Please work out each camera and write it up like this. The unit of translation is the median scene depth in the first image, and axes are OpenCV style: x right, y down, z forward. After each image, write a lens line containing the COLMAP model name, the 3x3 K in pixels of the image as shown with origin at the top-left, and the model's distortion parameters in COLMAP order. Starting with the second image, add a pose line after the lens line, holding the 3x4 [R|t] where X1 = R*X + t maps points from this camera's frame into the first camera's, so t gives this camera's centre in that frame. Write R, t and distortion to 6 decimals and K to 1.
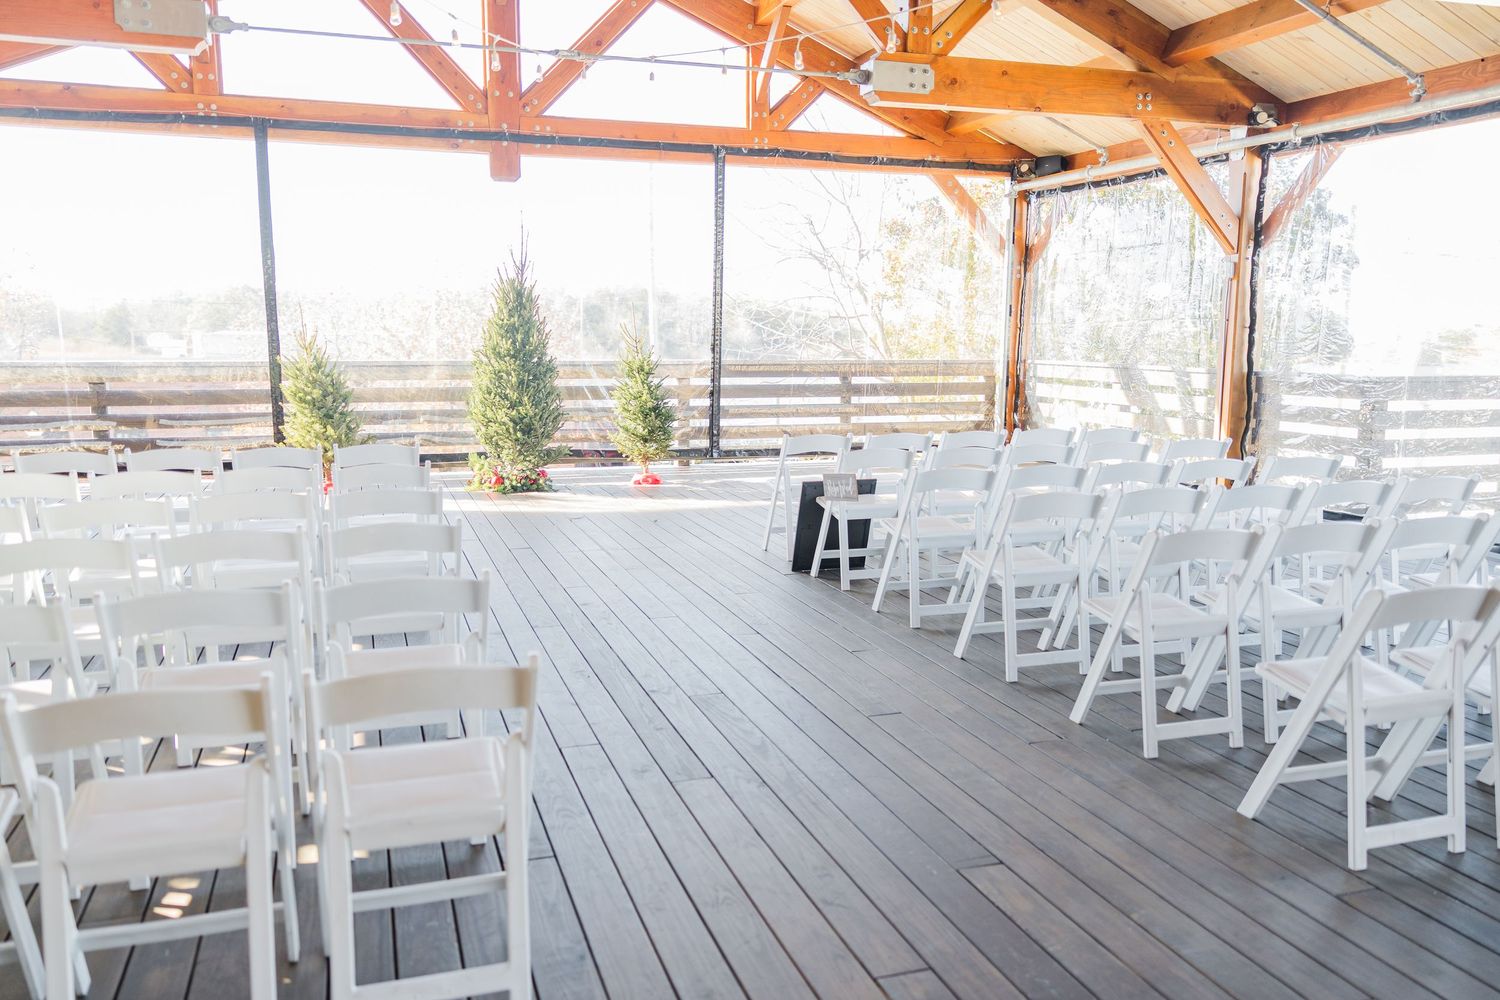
lens RADIAL K [[1174.6, 0, 754.4], [0, 1174.6, 505.5], [0, 0, 1]] dist [-0.005041, -0.006644]
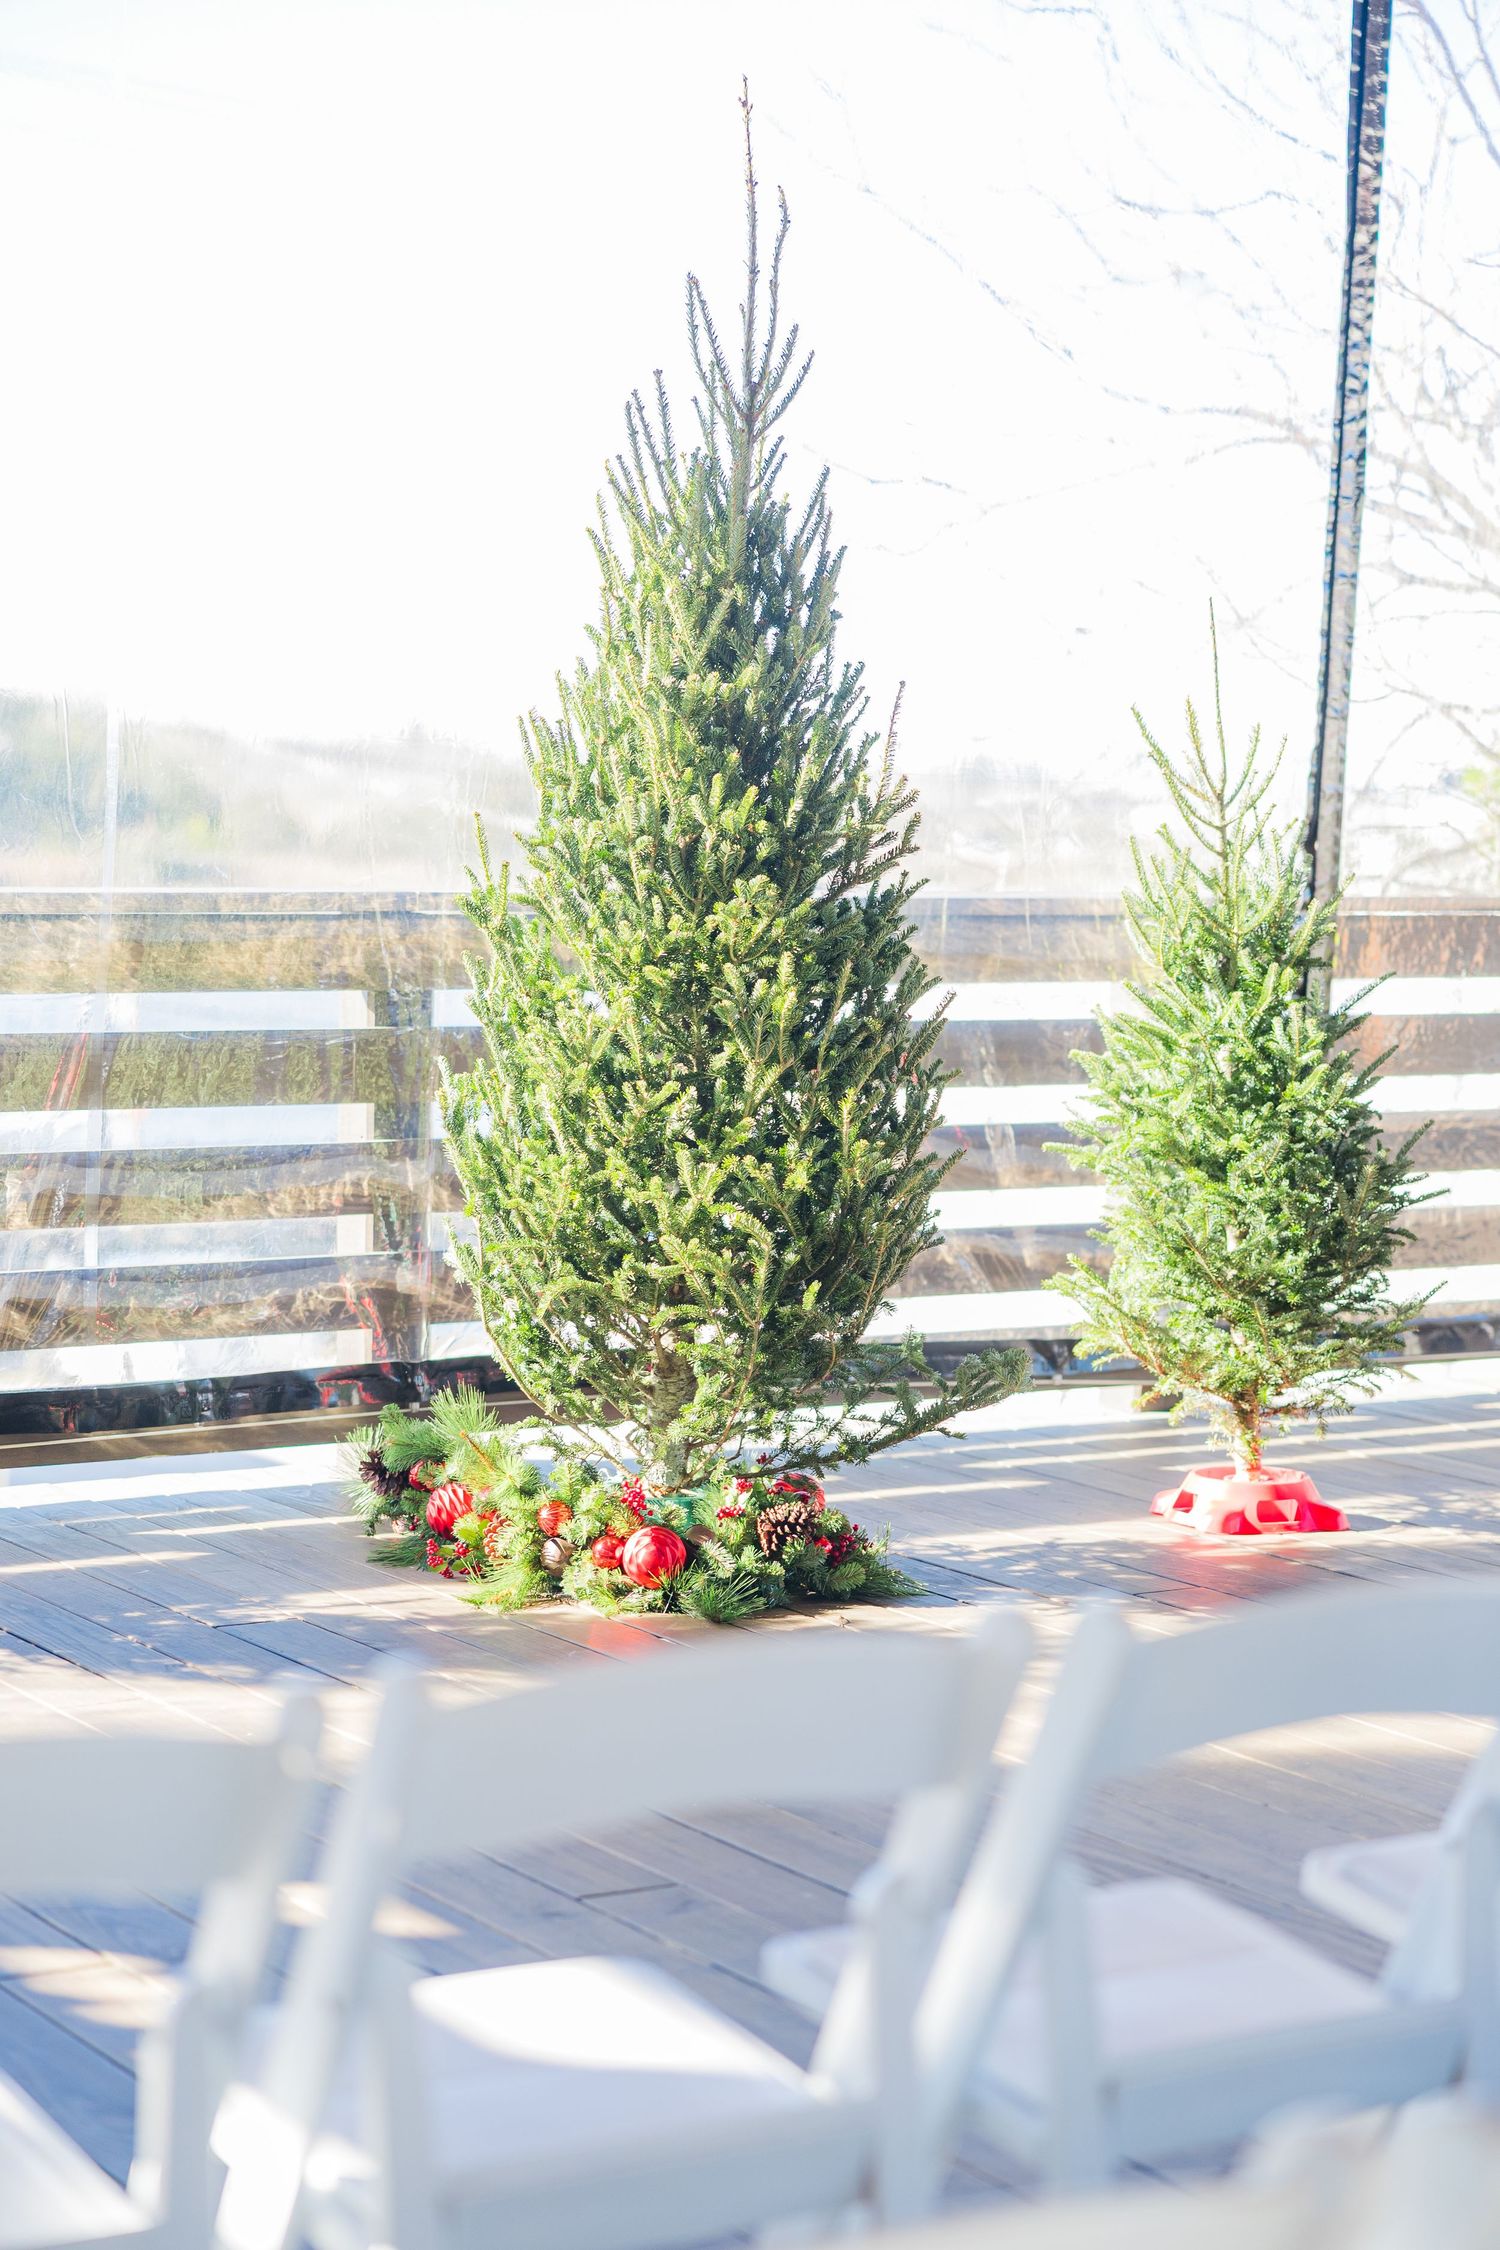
lens RADIAL K [[4226.3, 0, 745.4], [0, 4226.3, 1122.2], [0, 0, 1]] dist [-0.030563, 0.000000]
pose [[0.974631, -0.007110, 0.223705, -0.333097], [0.023196, 0.997322, -0.069361, -0.039328], [-0.222612, 0.072790, 0.972186, 0.340663]]
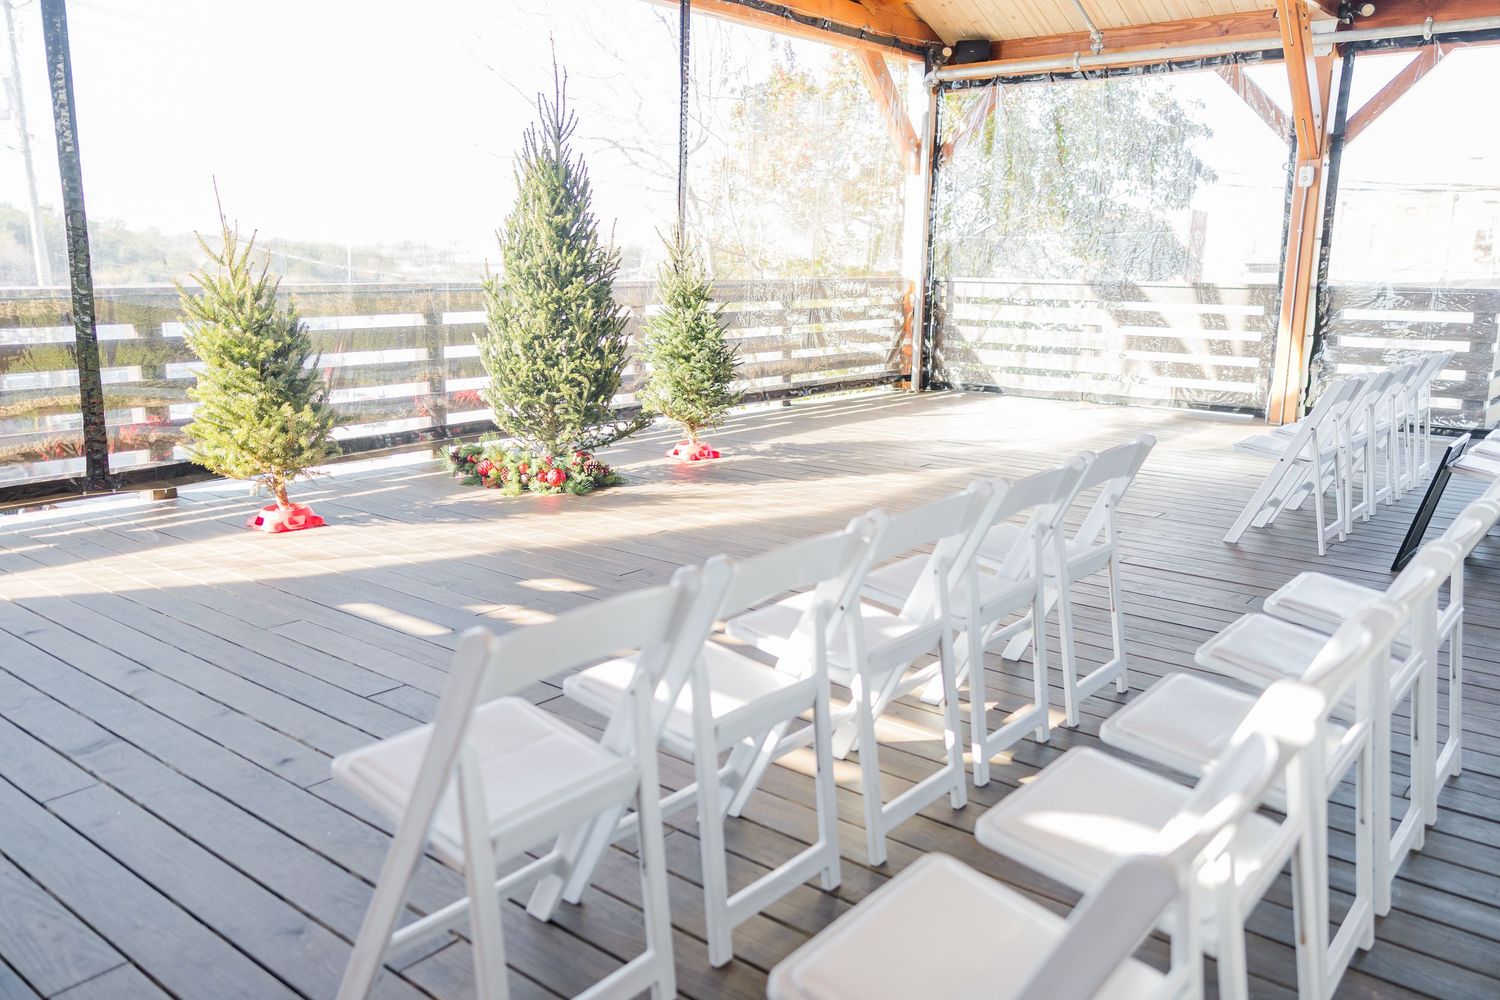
lens RADIAL K [[1174.6, 0, 759.3], [0, 1174.6, 497.8], [0, 0, 1]] dist [-0.005041, -0.006644]
pose [[0.844127, -0.105841, 0.525592, -0.434596], [0.076431, 0.994064, 0.077428, -0.047010], [-0.530667, -0.025187, 0.847206, 0.392315]]
